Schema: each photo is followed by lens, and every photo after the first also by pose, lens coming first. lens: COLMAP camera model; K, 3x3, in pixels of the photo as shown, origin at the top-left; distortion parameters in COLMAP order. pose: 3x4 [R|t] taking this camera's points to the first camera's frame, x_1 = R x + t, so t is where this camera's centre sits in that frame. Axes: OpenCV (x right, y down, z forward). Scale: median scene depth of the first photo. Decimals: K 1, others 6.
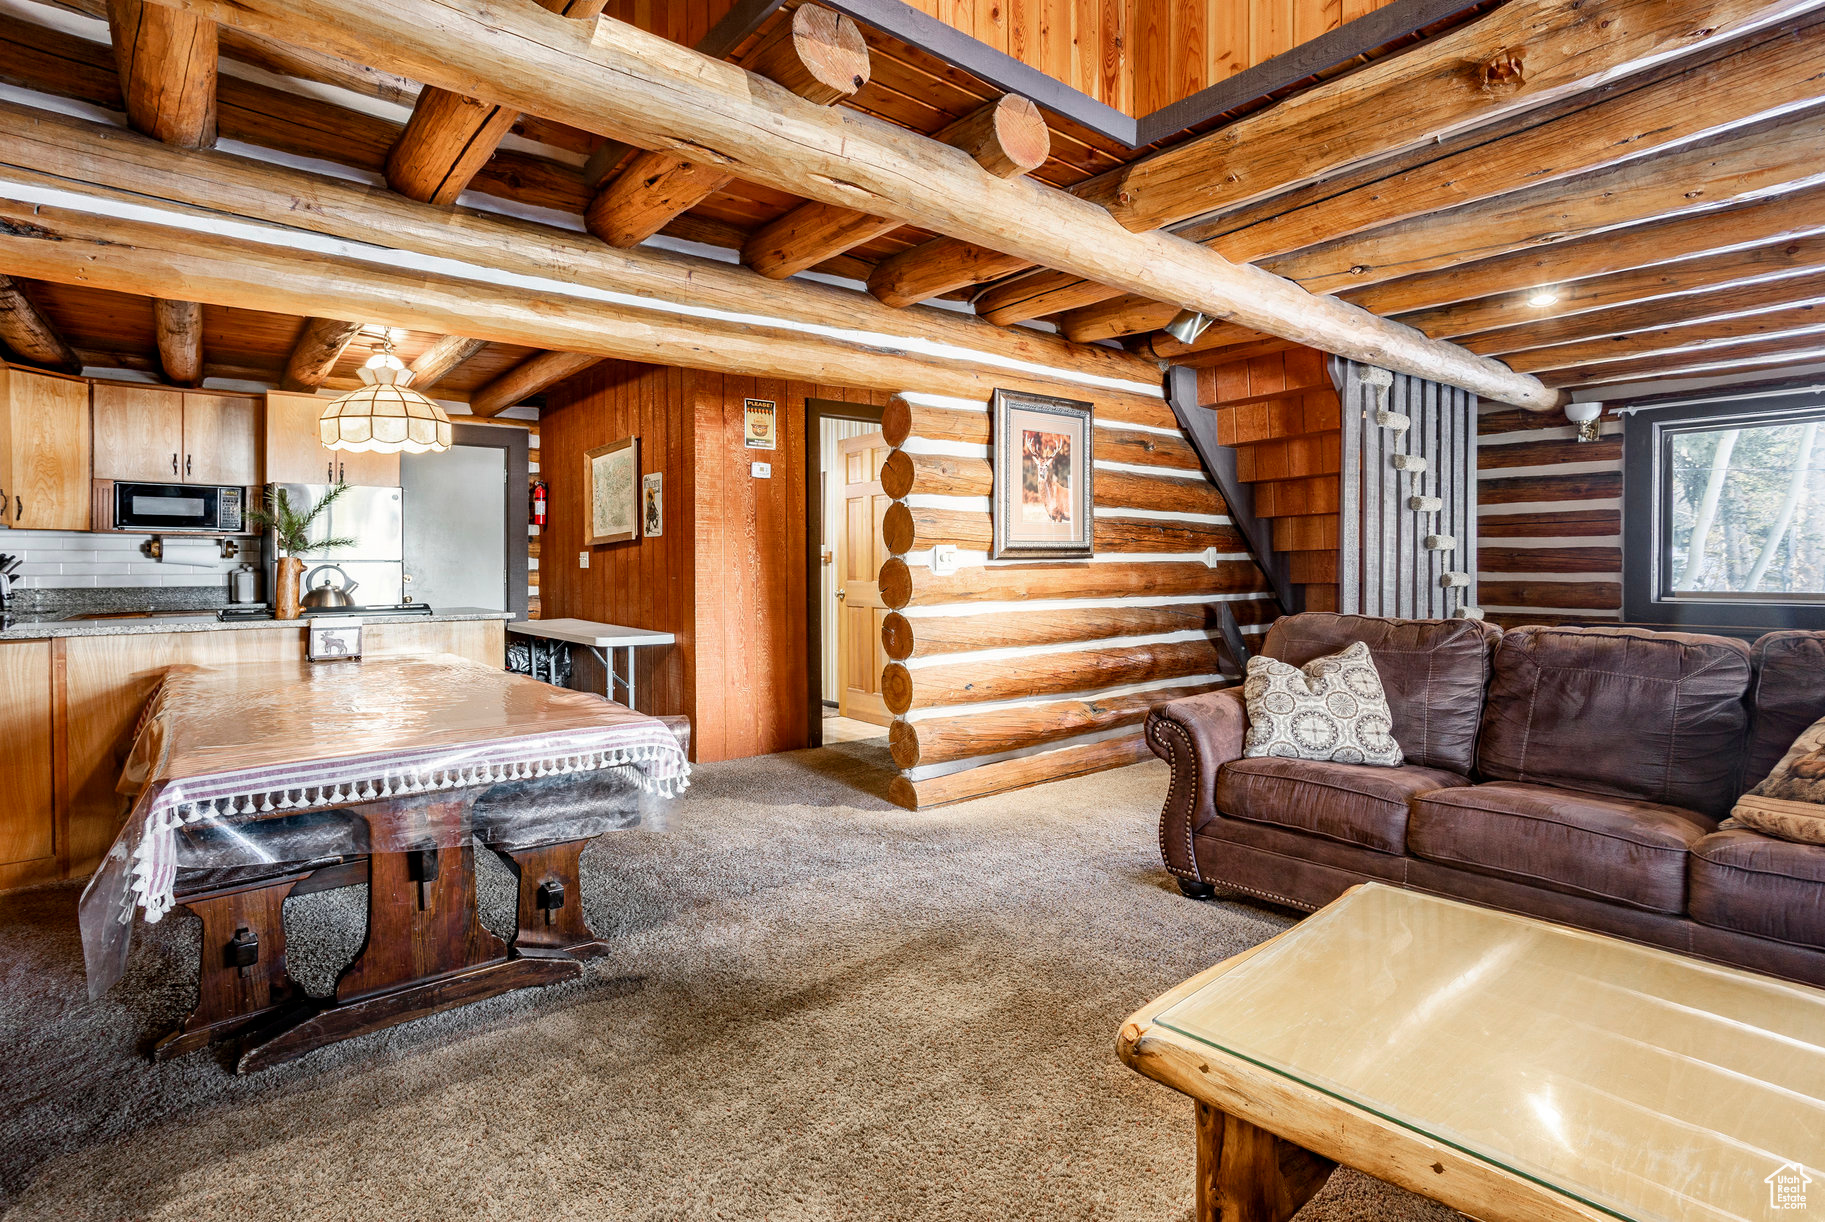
lens RADIAL K [[929.9, 0, 914.0], [0, 929.9, 588.6], [0, 0, 1]] dist [-0.034244, 0.027190]
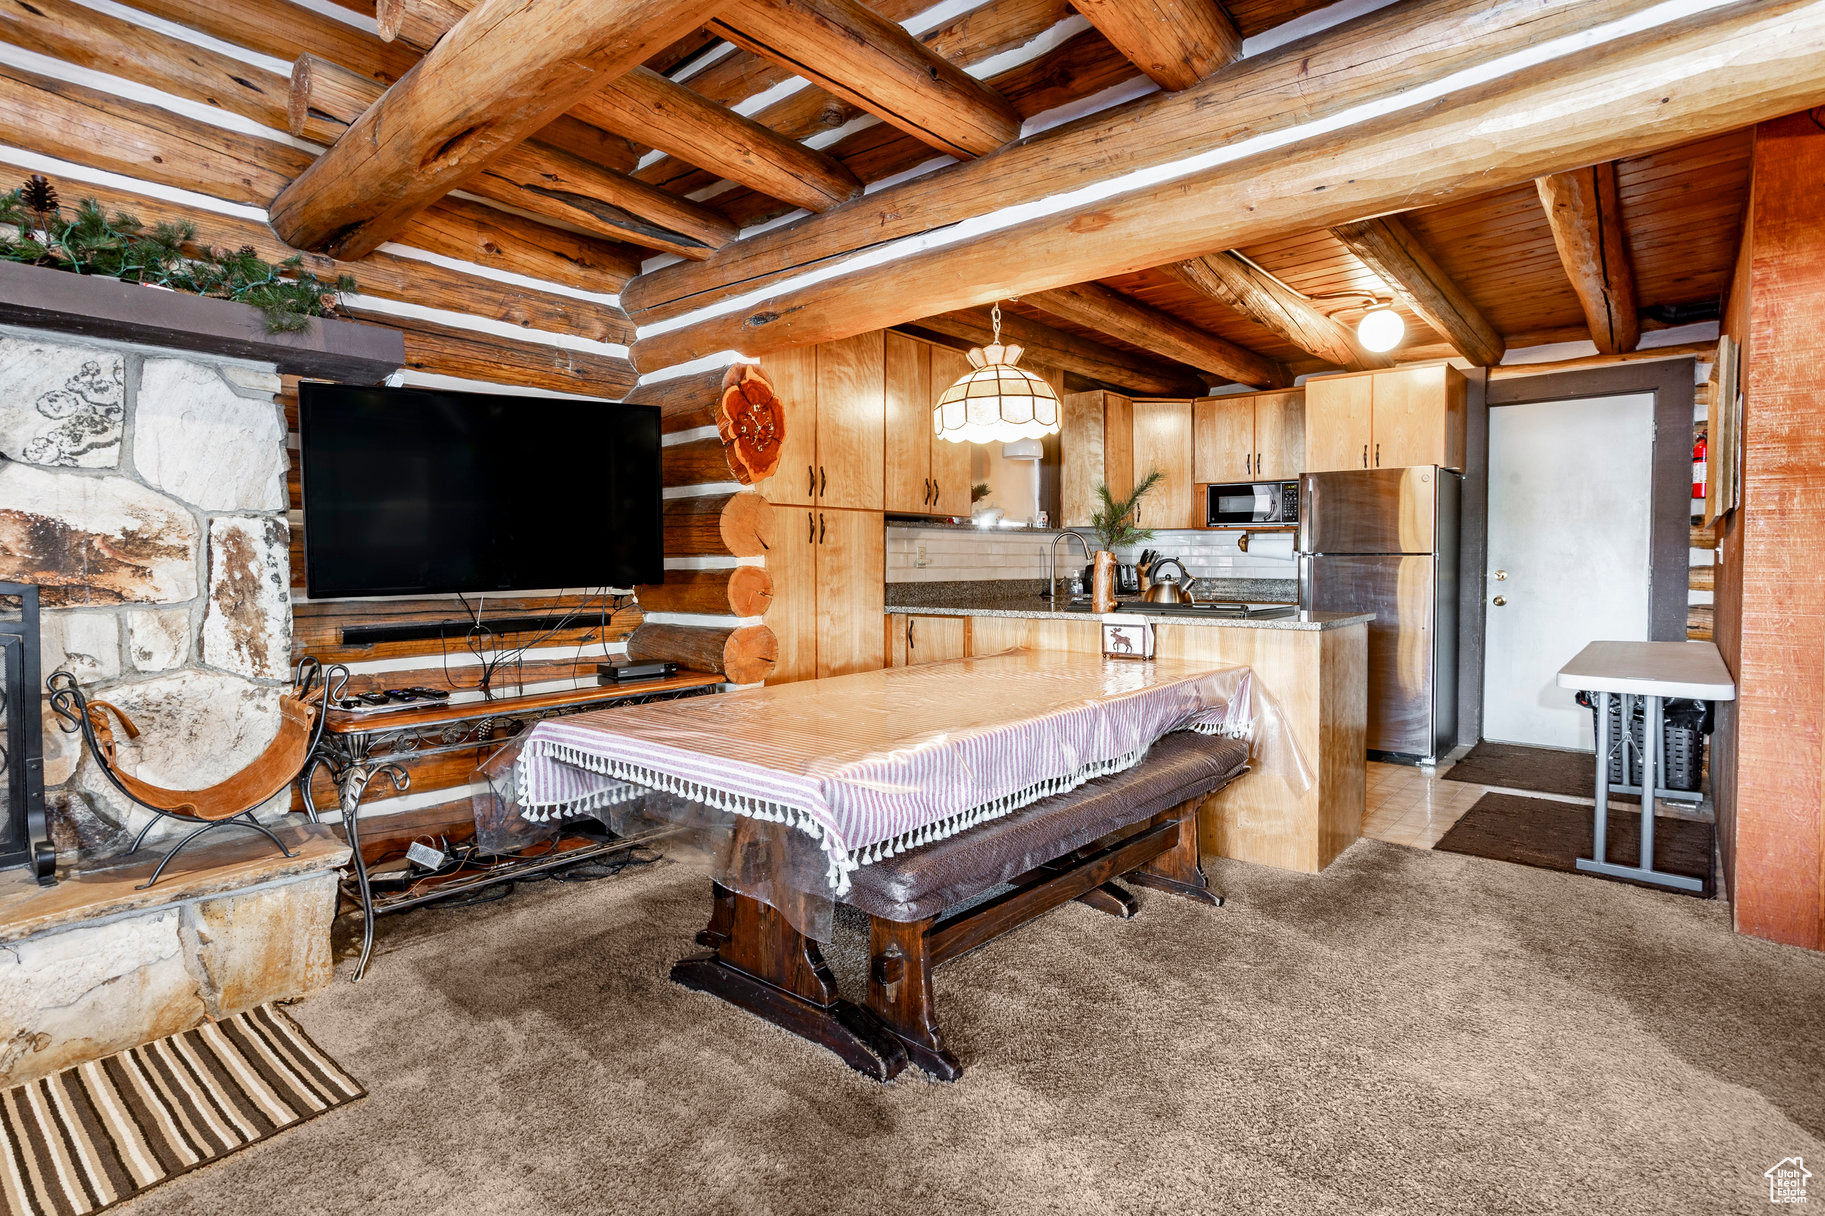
lens RADIAL K [[929.9, 0, 914.0], [0, 929.9, 585.6], [0, 0, 1]] dist [-0.034244, 0.027190]
pose [[0.161972, 0.031575, -0.986290, 0.208321], [-0.025982, 0.999278, 0.027724, -0.013603], [0.986453, 0.021135, 0.162676, 0.450408]]
